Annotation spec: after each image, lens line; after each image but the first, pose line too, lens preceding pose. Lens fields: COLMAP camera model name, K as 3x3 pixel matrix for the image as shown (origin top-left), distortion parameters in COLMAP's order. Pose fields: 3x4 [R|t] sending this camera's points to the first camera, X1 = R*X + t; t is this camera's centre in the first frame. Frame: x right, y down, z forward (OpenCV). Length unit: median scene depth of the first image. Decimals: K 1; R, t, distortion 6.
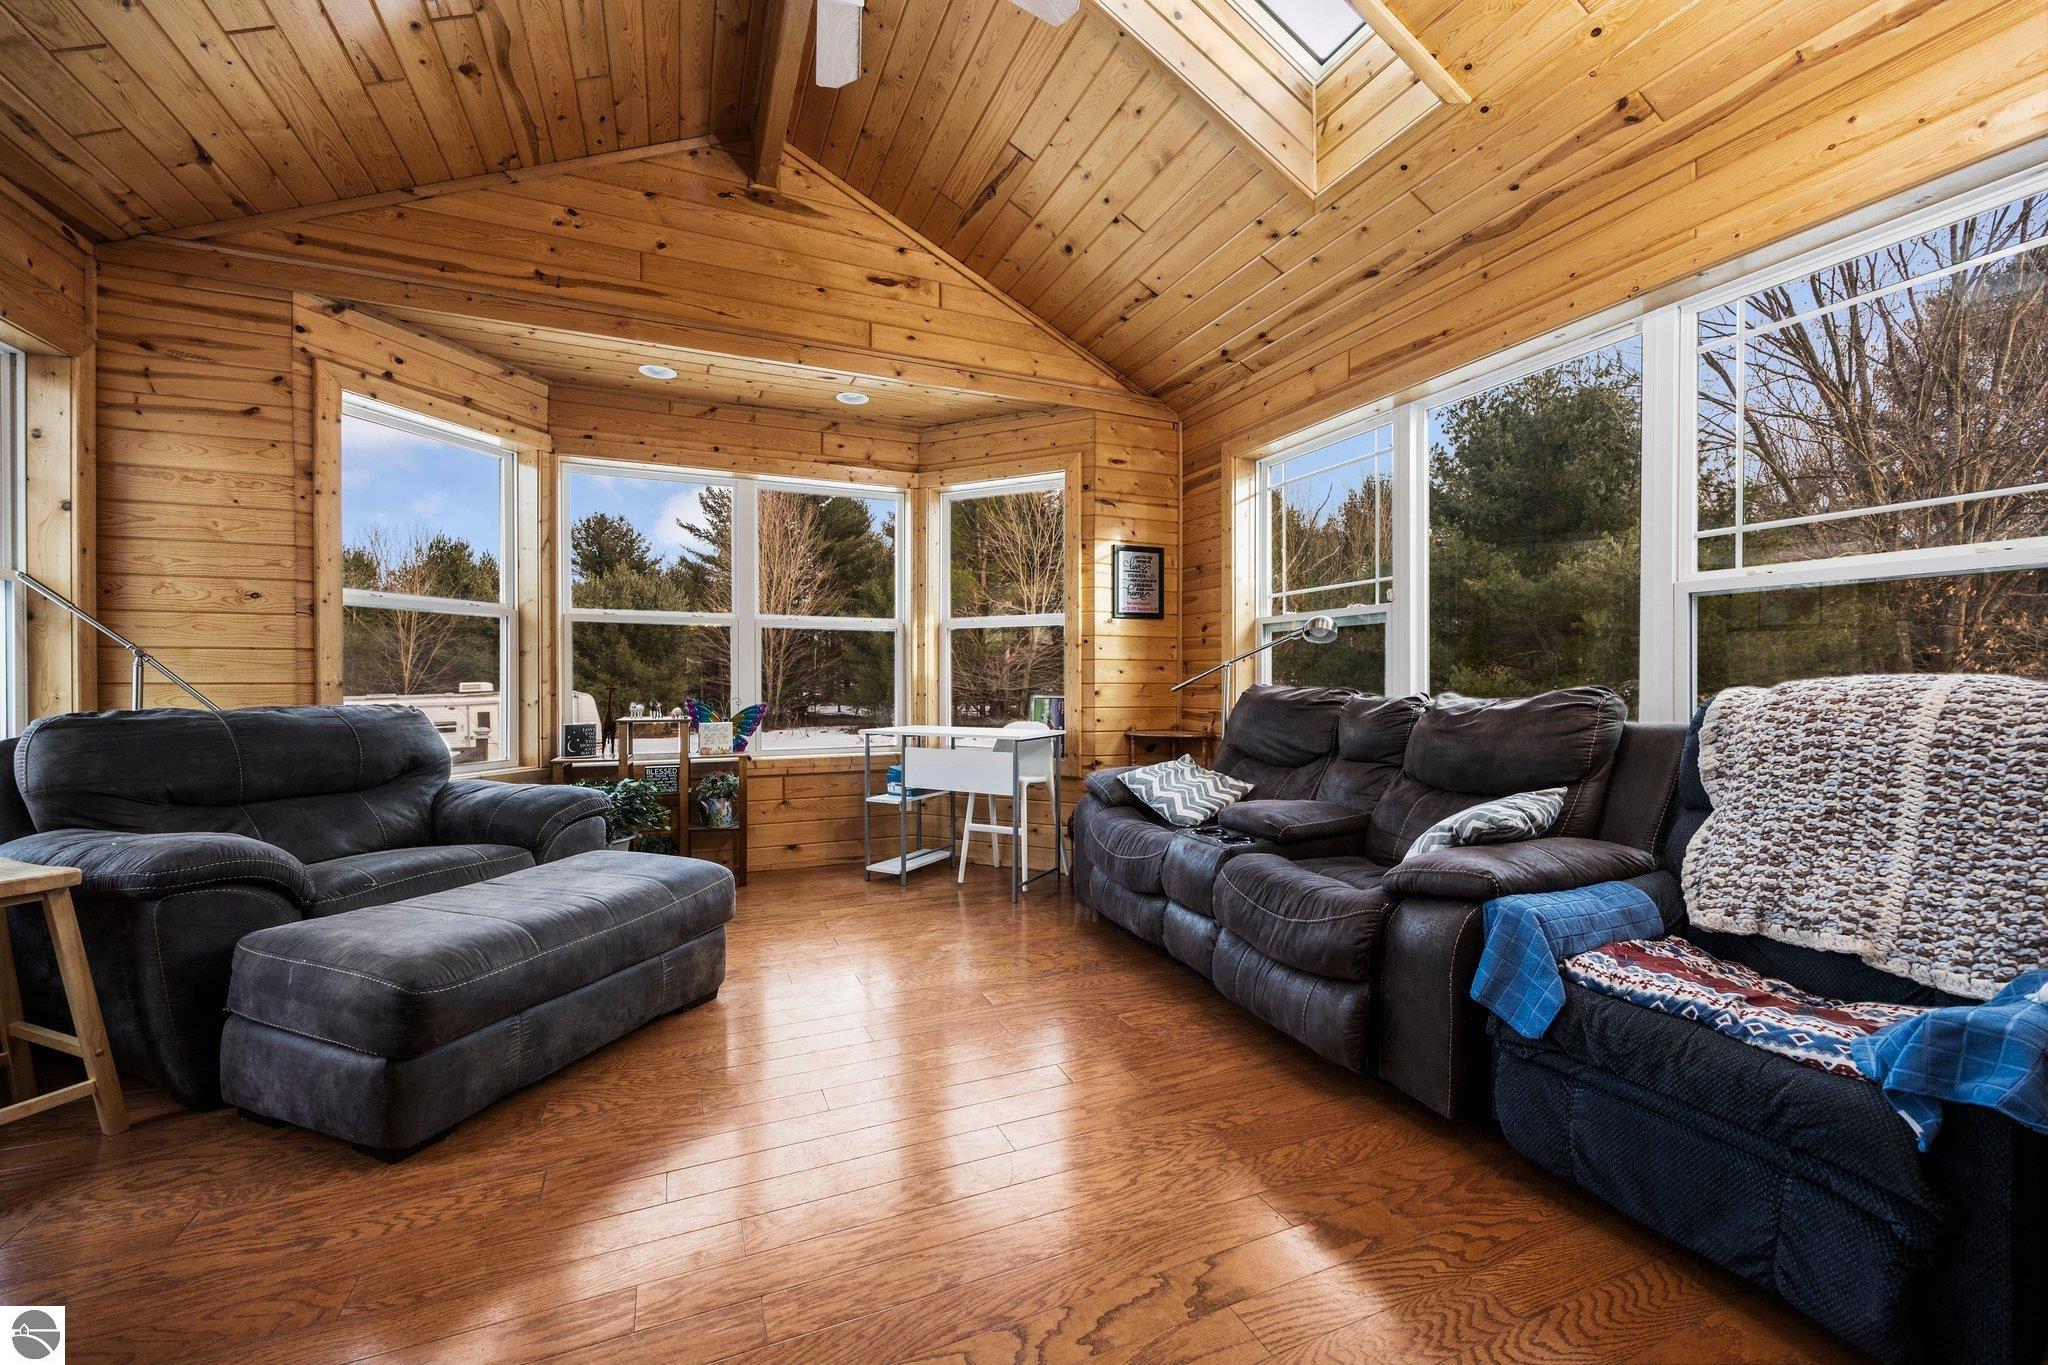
lens RADIAL K [[823.0, 0, 1024.0], [0, 823.0, 682.5], [0, 0, 1]] dist [0.000322, -0.000072]
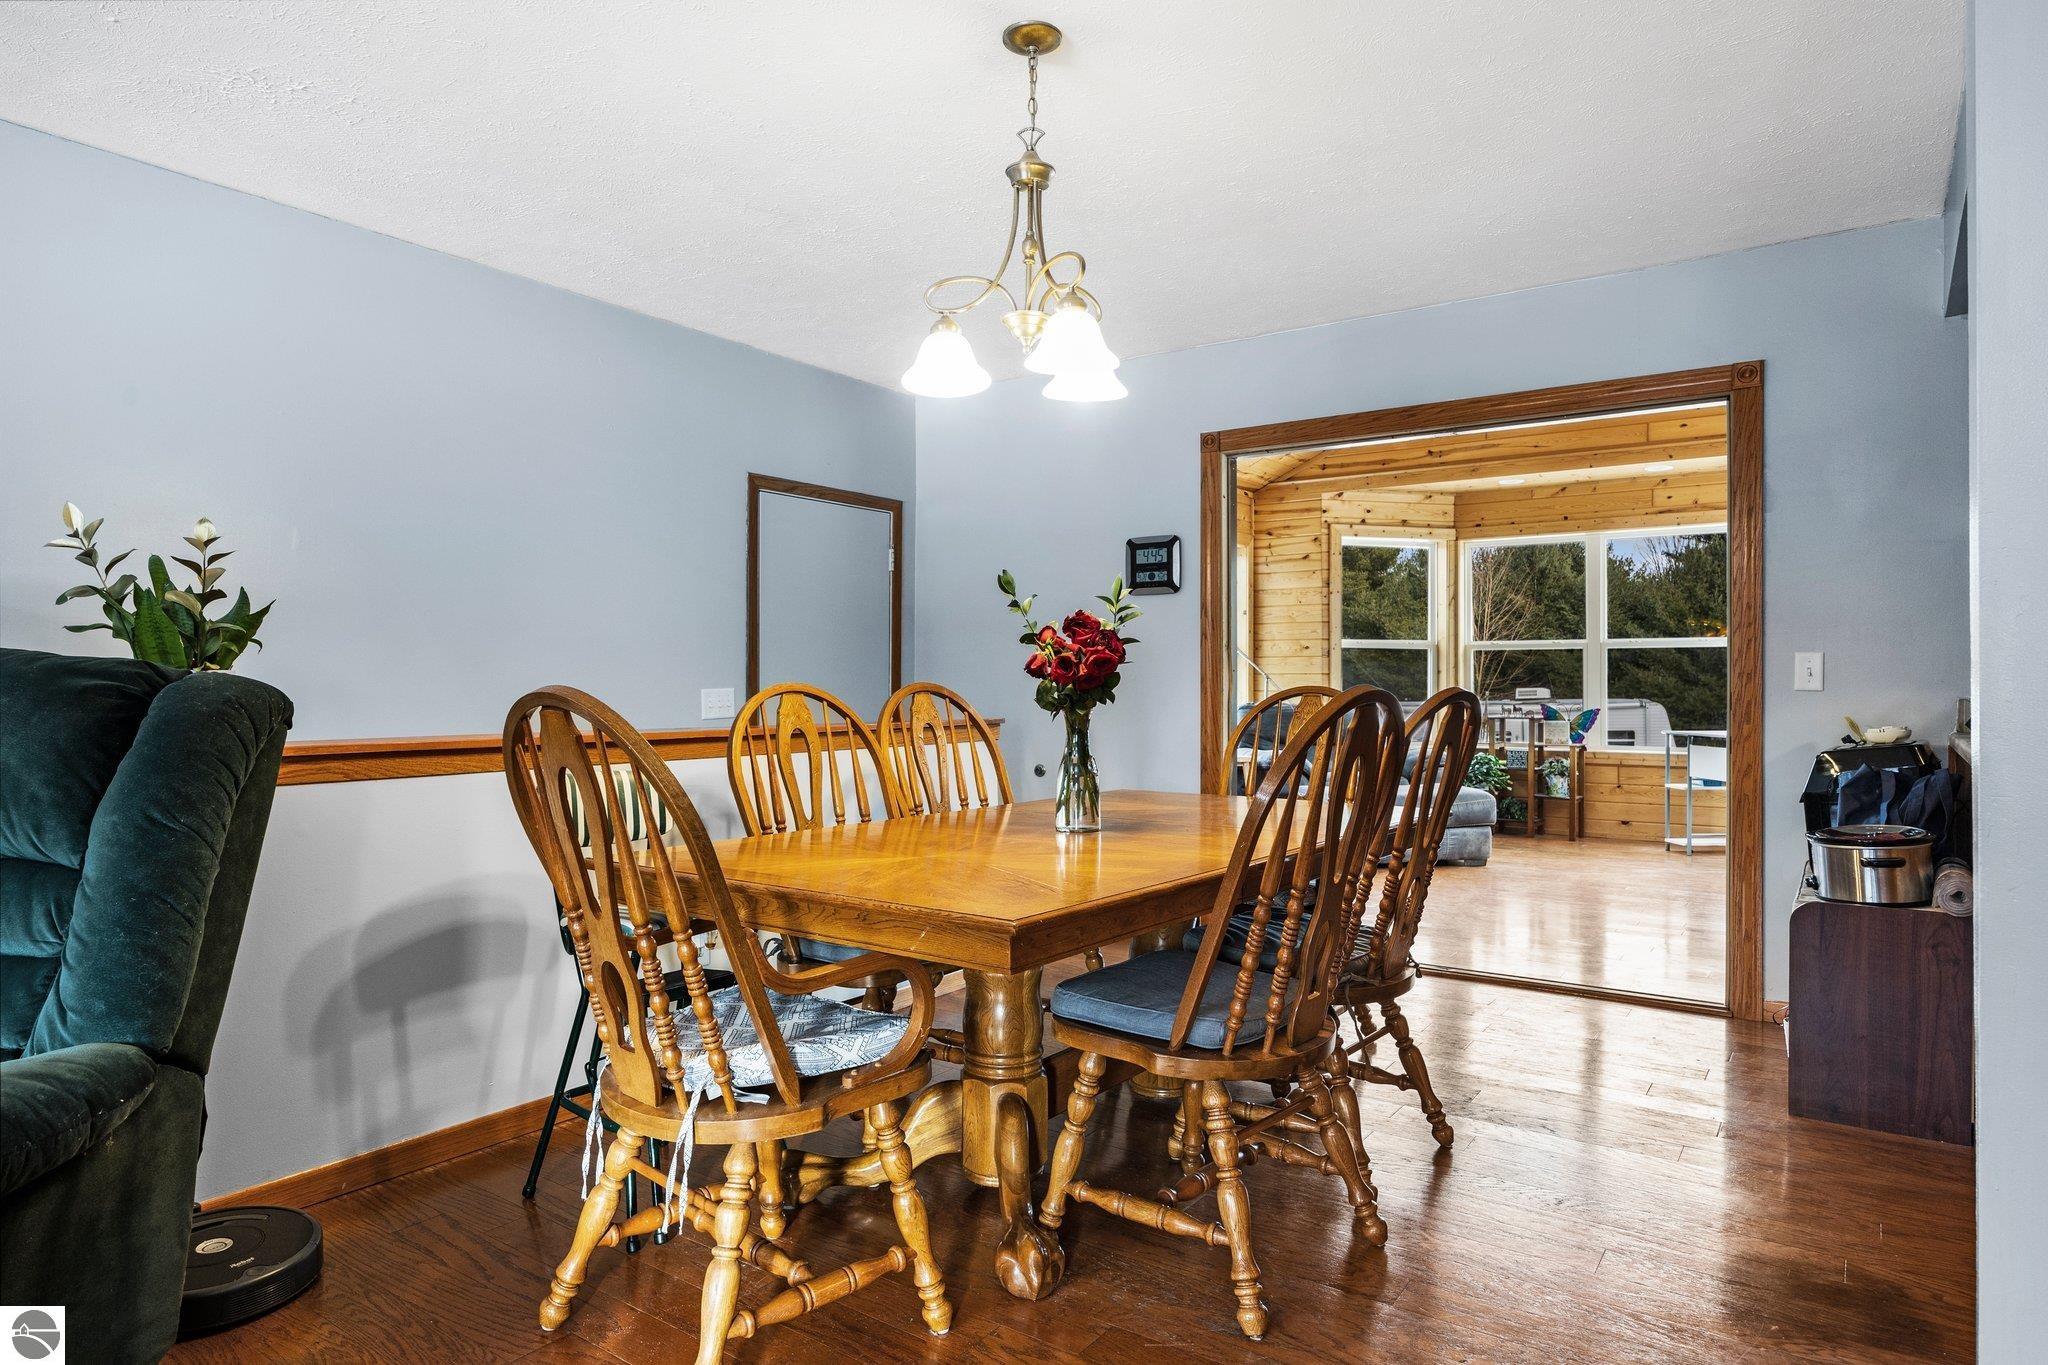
lens RADIAL K [[1230.4, 0, 1020.8], [0, 1230.4, 679.3], [0, 0, 1]] dist [0.004893, 0.001874]
pose [[0.513432, -0.001714, -0.858129, 0.979746], [-0.003109, 0.999988, -0.003857, -0.011335], [0.858125, 0.004648, 0.513420, -0.870861]]
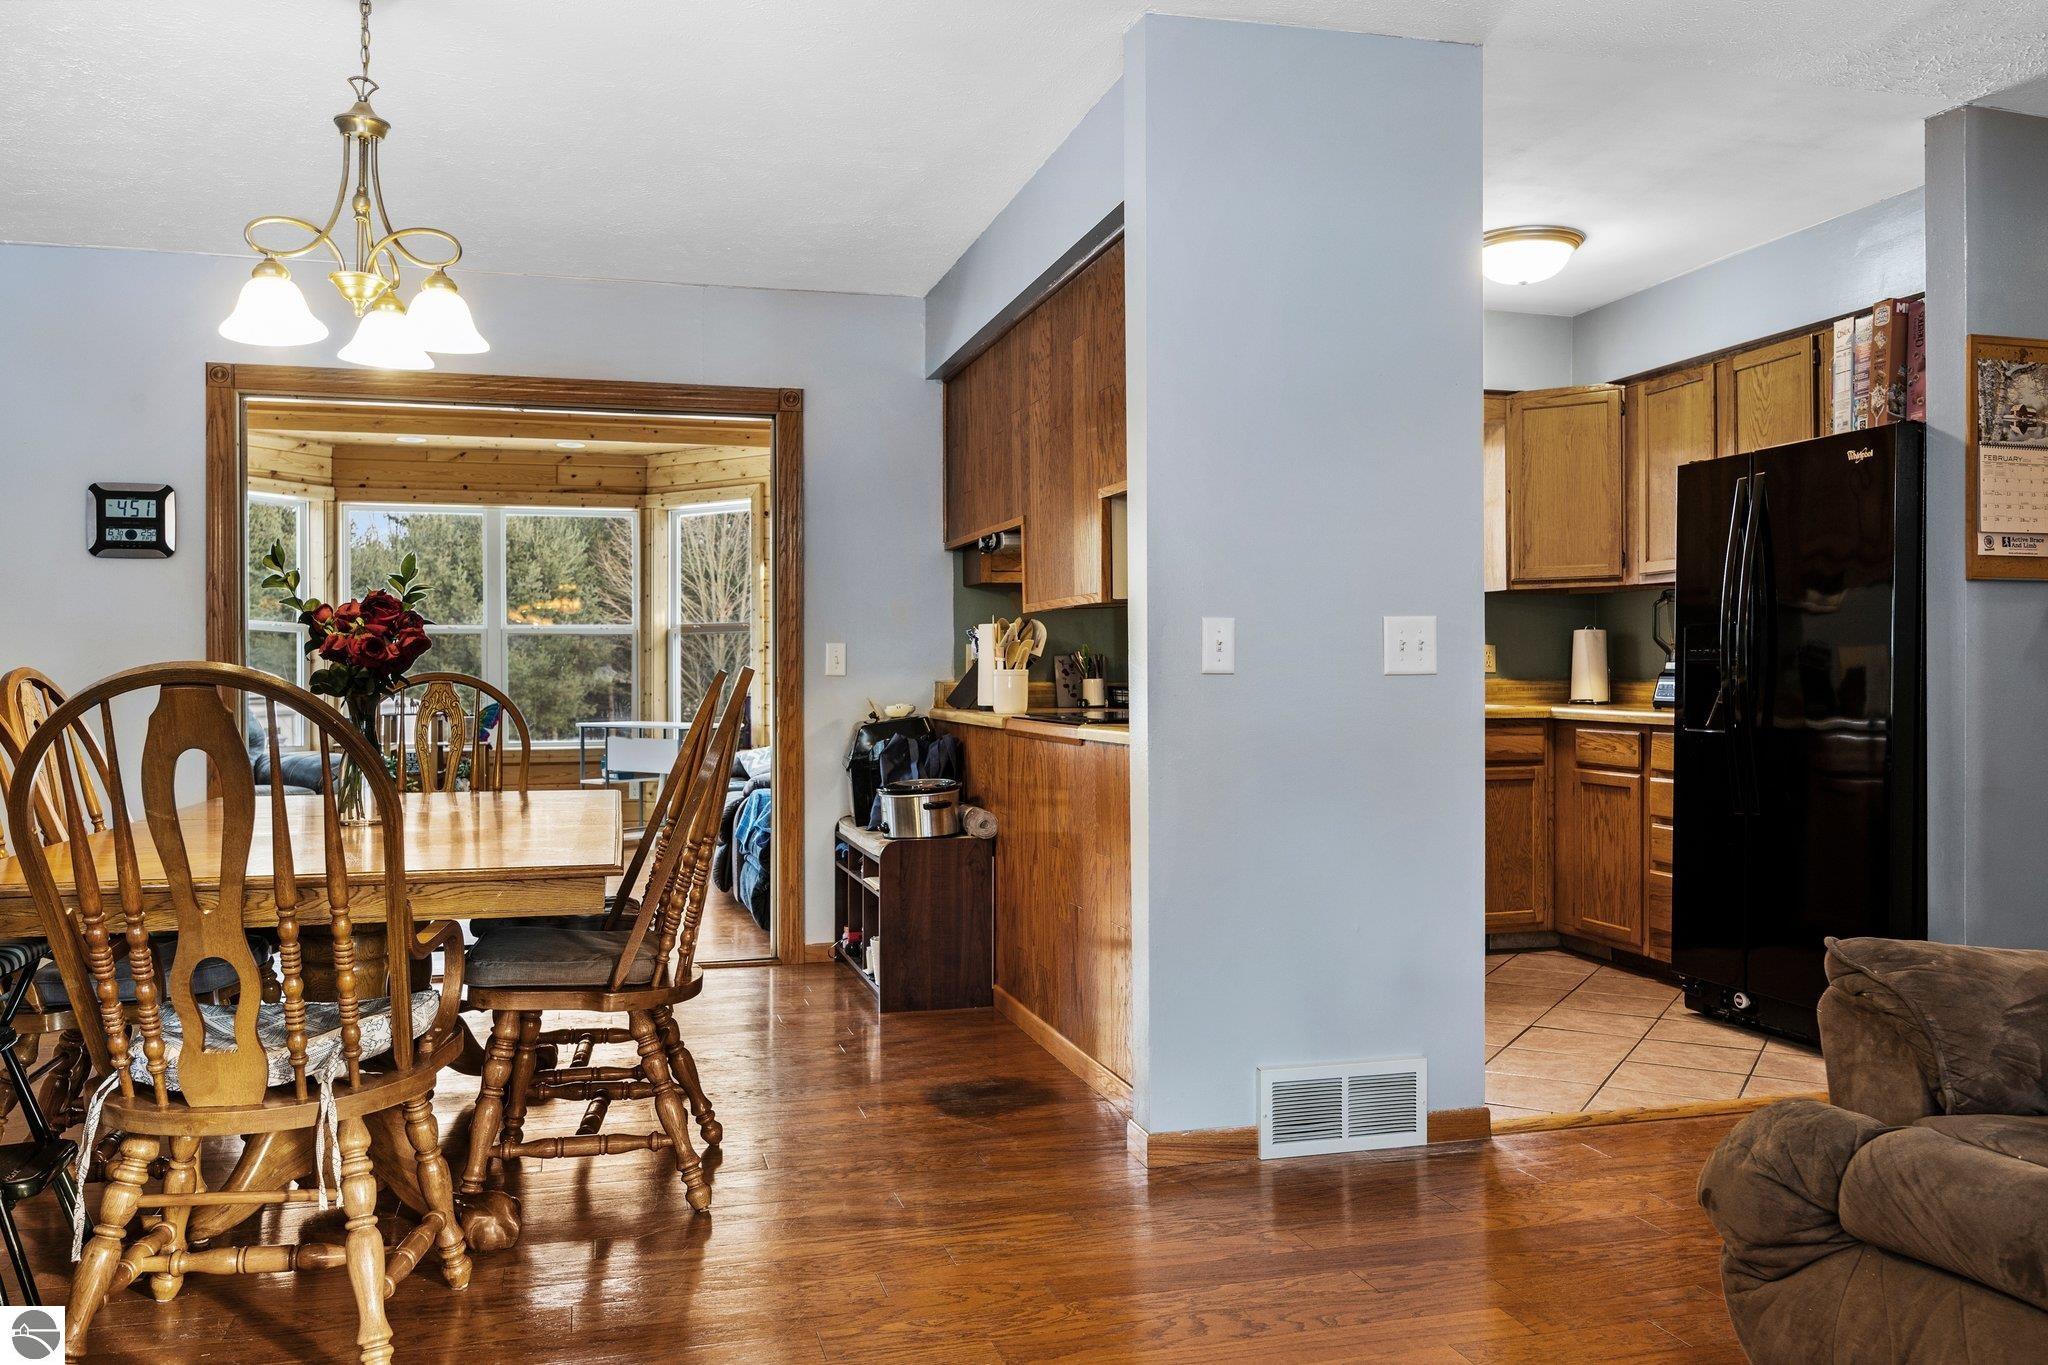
lens RADIAL K [[1664.3, 0, 1024.0], [0, 1664.3, 682.5], [0, 0, 1]] dist [0.037232, -0.002577]
pose [[0.989205, -0.003135, -0.146508, 0.852714], [0.003398, 0.999993, 0.001547, -0.002643], [0.146502, -0.002028, 0.989208, -1.395595]]
